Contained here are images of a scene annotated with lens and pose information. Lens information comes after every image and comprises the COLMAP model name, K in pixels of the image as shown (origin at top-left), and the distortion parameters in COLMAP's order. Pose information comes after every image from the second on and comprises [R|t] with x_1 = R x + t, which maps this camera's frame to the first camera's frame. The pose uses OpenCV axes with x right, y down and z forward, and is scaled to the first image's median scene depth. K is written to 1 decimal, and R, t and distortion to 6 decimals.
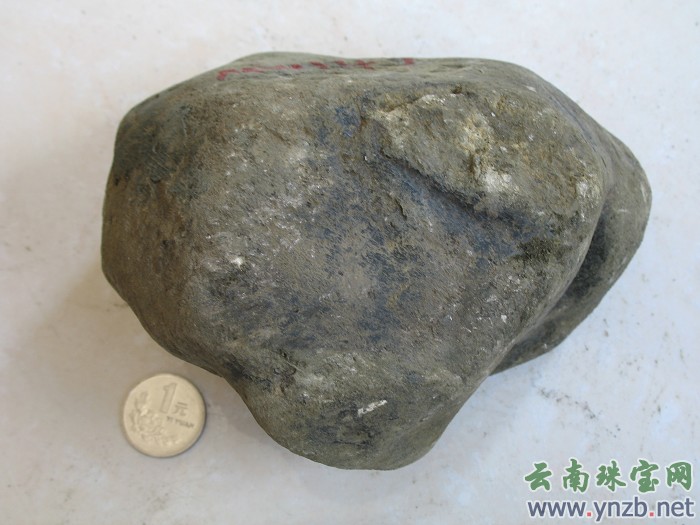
lens RADIAL K [[1058.3, 0, 350.0], [0, 1058.3, 262.5], [0, 0, 1]] dist [-0.139286, -0.033837]
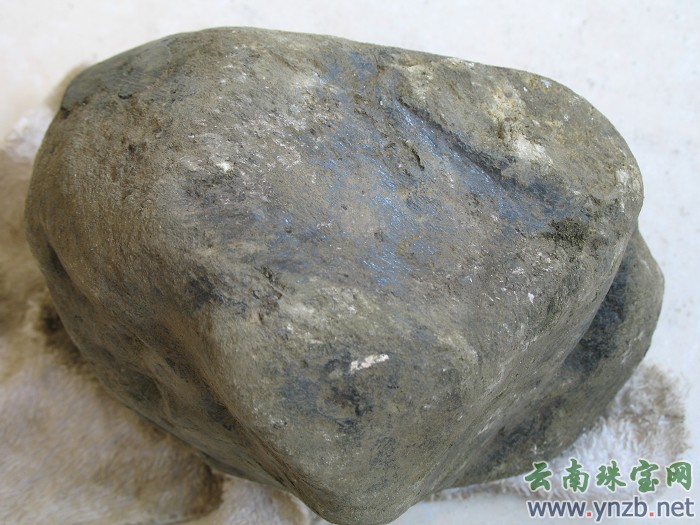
lens RADIAL K [[1234.0, 0, 350.0], [0, 1234.0, 262.5], [0, 0, 1]] dist [-0.133447, -0.037337]
pose [[0.981746, 0.151960, 0.114382, -0.105335], [-0.098209, 0.920027, -0.379349, 0.405151], [-0.162881, 0.361191, 0.918156, 0.138399]]
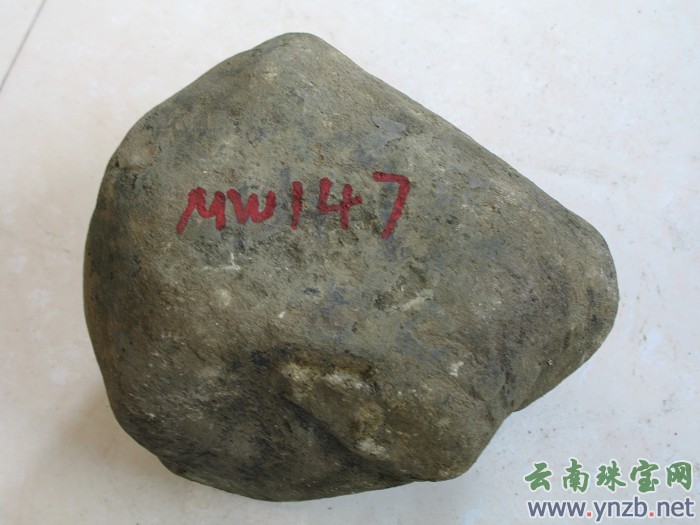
lens RADIAL K [[939.5, 0, 350.0], [0, 939.5, 262.5], [0, 0, 1]] dist [-0.121923, 0.015110]
pose [[0.922292, 0.383861, -0.045041, 0.087192], [-0.183683, 0.537871, 0.822773, -1.012737], [0.340057, -0.750564, 0.566582, 0.577497]]
